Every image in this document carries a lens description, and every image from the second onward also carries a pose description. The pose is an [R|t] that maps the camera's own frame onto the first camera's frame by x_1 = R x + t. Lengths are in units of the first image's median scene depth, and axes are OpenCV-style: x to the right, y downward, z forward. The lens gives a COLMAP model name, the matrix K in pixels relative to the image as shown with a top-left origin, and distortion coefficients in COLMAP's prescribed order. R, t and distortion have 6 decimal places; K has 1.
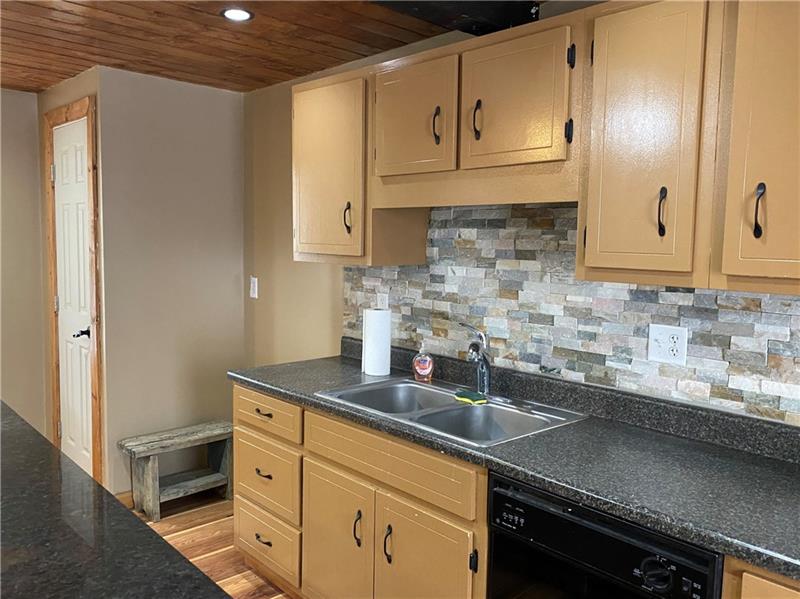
lens RADIAL K [[648.5, 0, 400.4], [0, 648.5, 301.1], [0, 0, 1]] dist [0.041540, -0.003573]
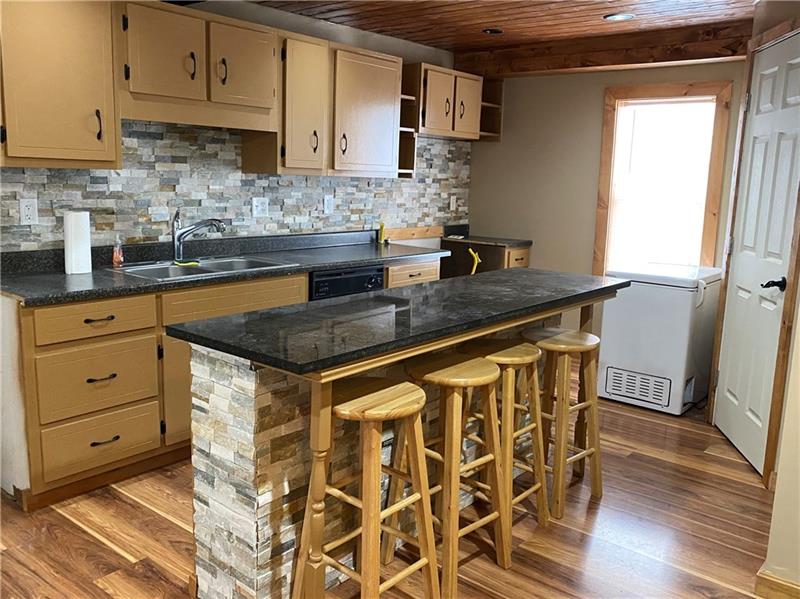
lens RADIAL K [[706.7, 0, 400.5], [0, 706.7, 298.4], [0, 0, 1]] dist [-0.023176, -0.006152]
pose [[-0.135652, -0.197204, 0.970932, -1.415482], [0.054487, 0.977022, 0.206054, -0.063869], [-0.989257, 0.080855, -0.121790, 0.710136]]
